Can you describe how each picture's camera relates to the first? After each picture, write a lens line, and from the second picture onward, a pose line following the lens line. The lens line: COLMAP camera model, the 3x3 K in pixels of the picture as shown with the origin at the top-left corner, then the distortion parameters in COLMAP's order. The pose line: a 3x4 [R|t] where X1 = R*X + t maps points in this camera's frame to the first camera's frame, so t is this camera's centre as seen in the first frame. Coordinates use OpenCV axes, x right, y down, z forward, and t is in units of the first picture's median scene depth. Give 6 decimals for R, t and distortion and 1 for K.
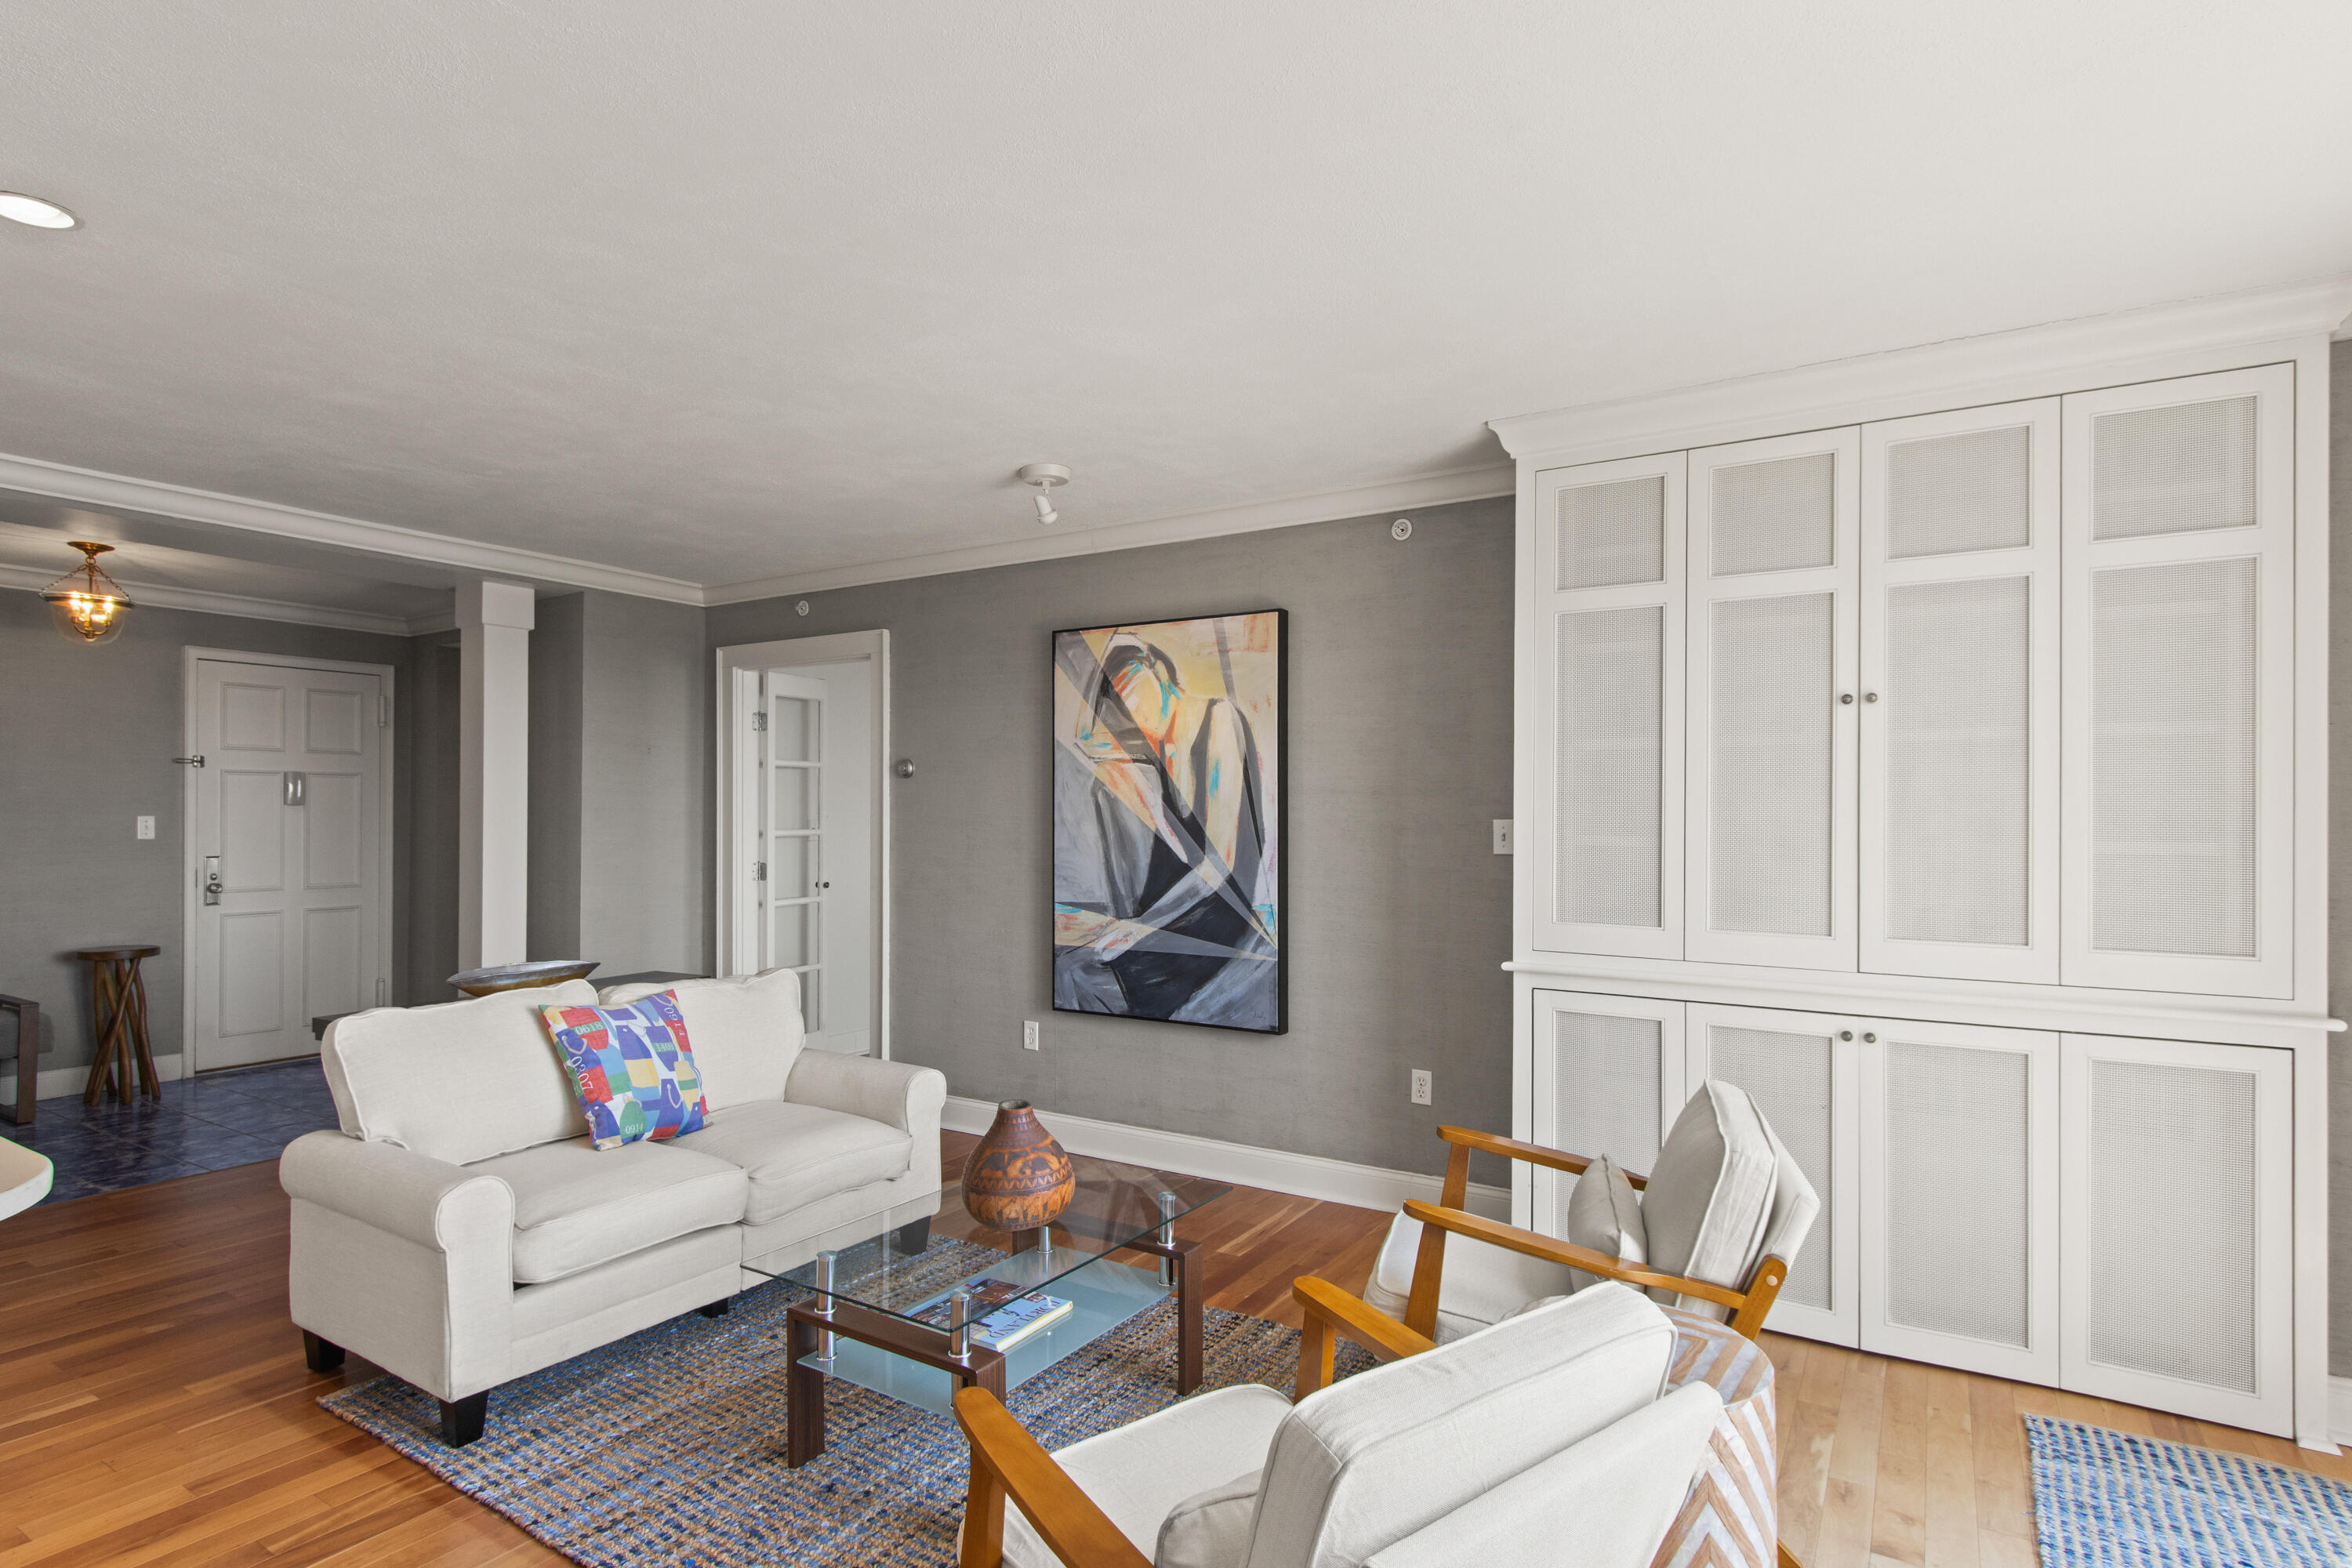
lens RADIAL K [[1210.8, 0, 1173.7], [0, 1210.8, 778.2], [0, 0, 1]] dist [0.002785, 0.000351]
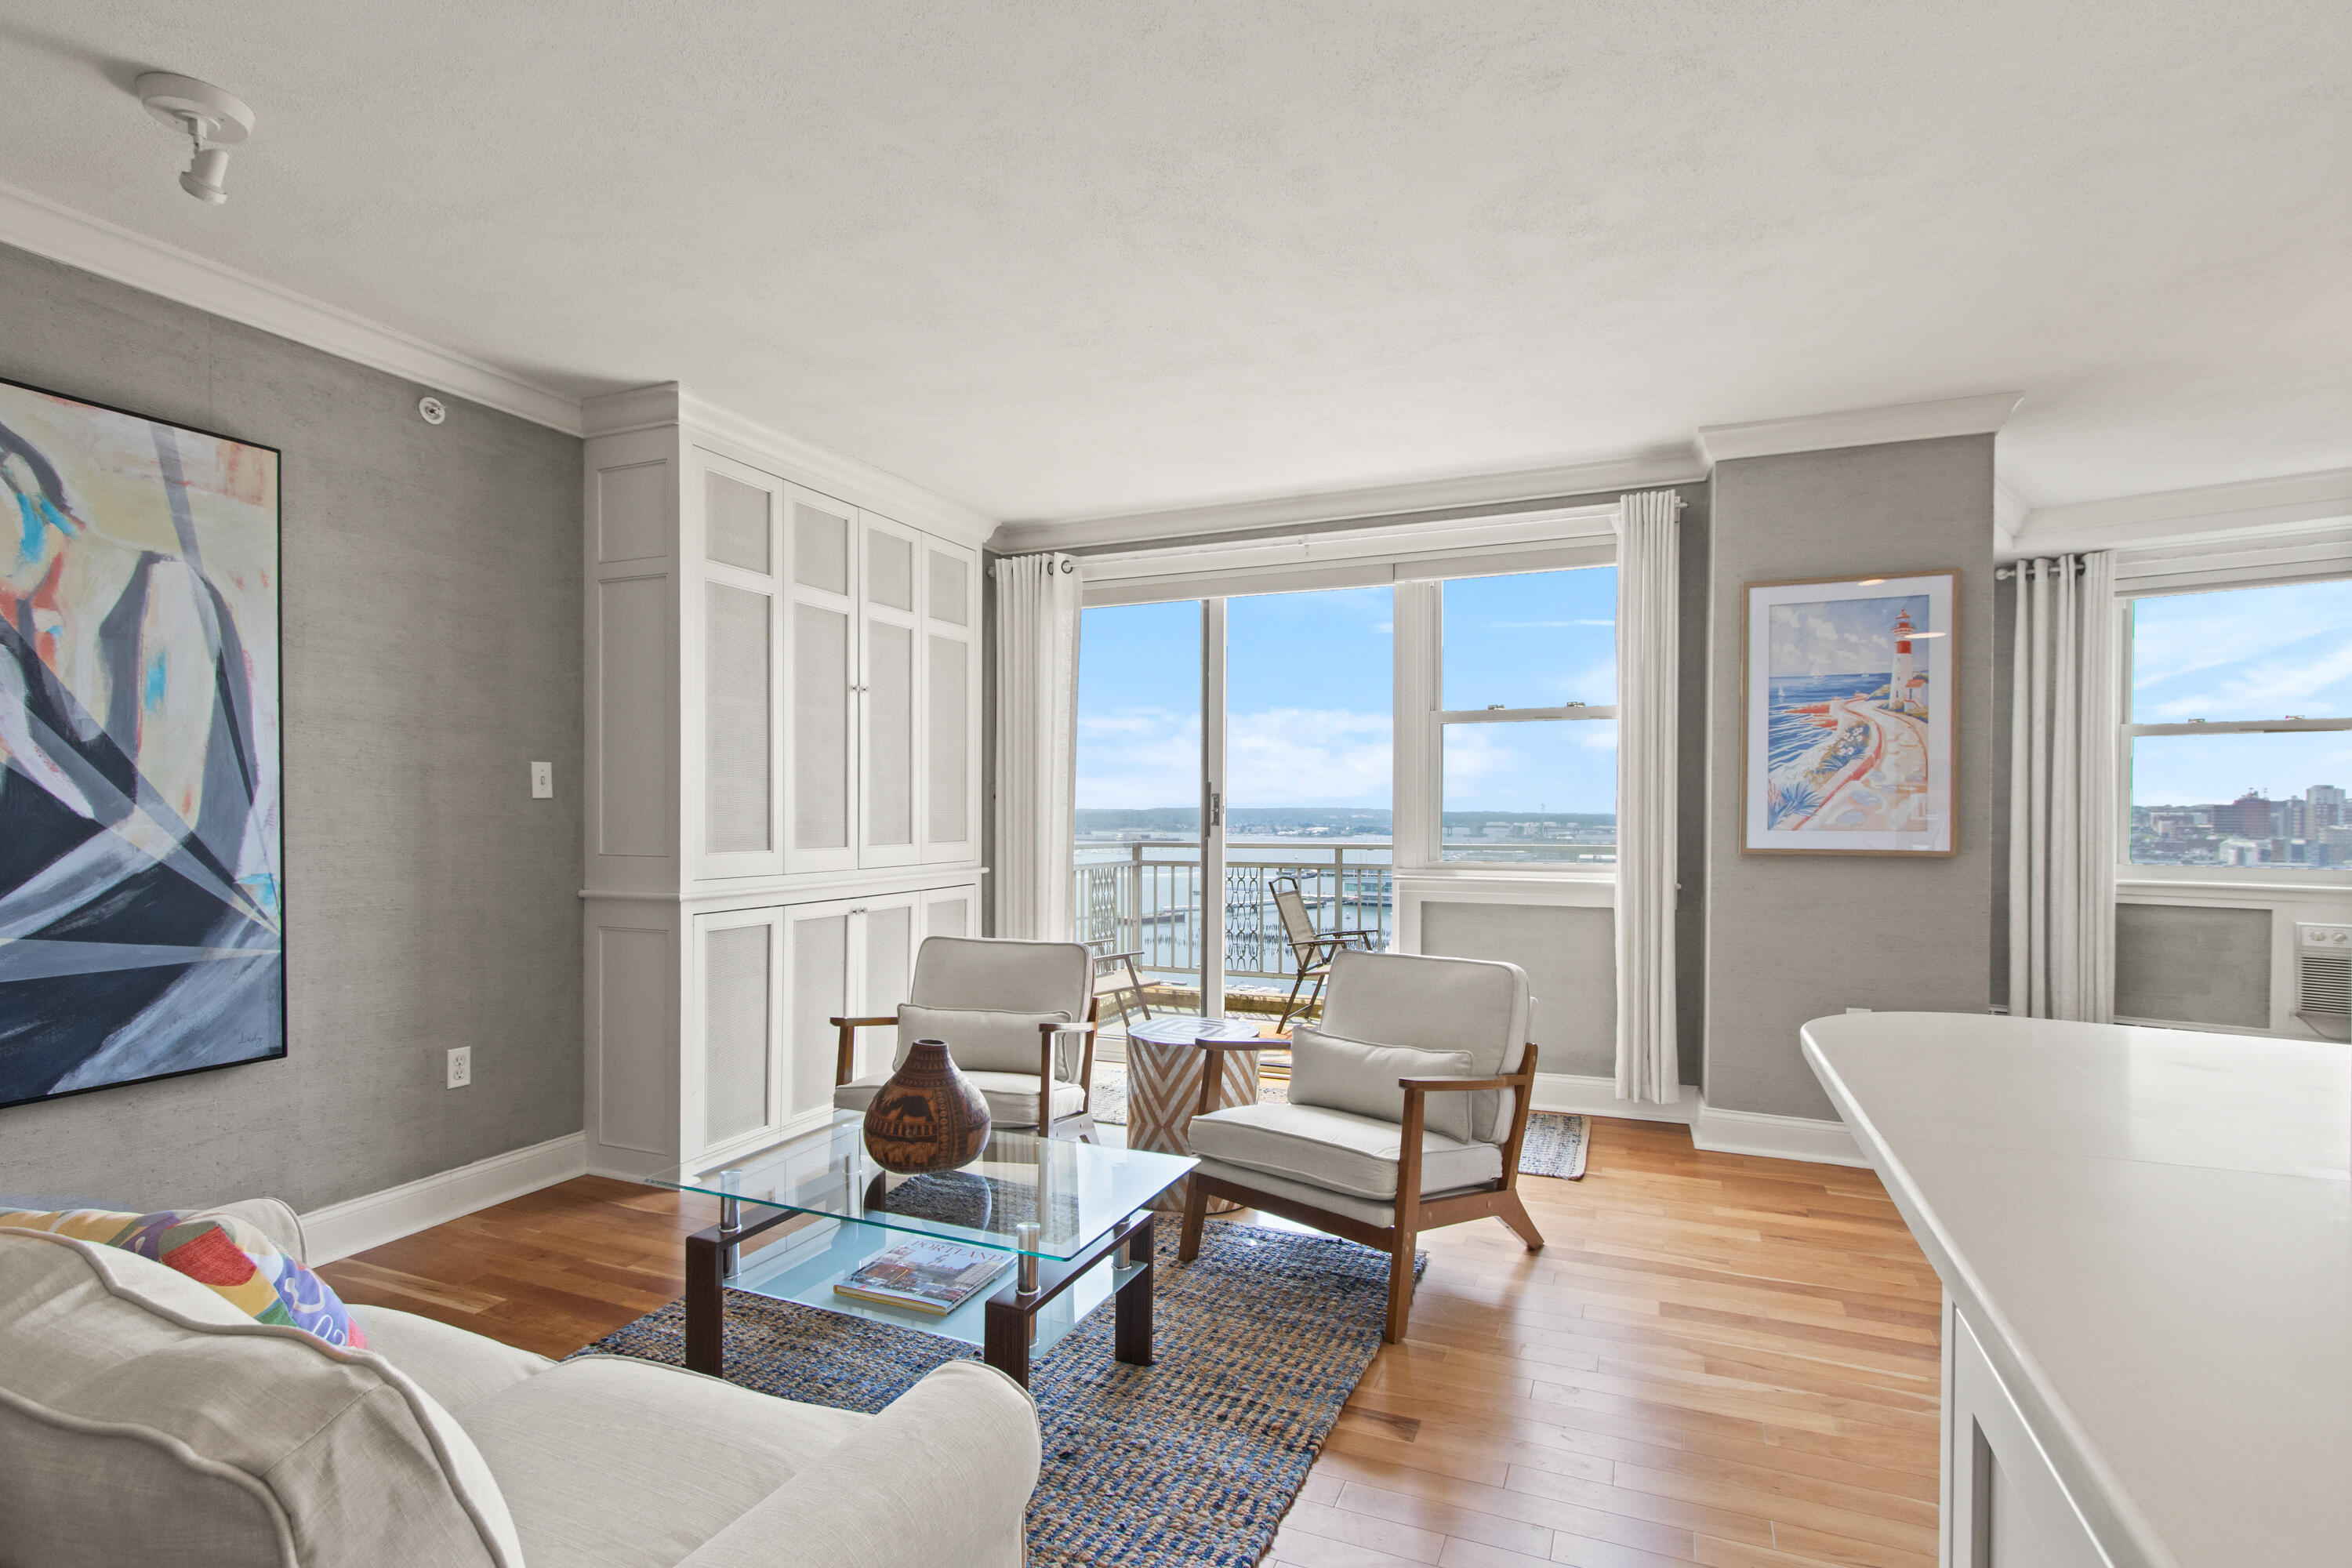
lens RADIAL K [[1168.3, 0, 1182.3], [0, 1168.3, 780.5], [0, 0, 1]] dist [0.006348, -0.000659]
pose [[-0.166418, 0.017175, 0.985906, -0.653679], [-0.033324, 0.999179, -0.023031, 0.047965], [-0.985492, -0.036687, -0.165709, 0.584602]]
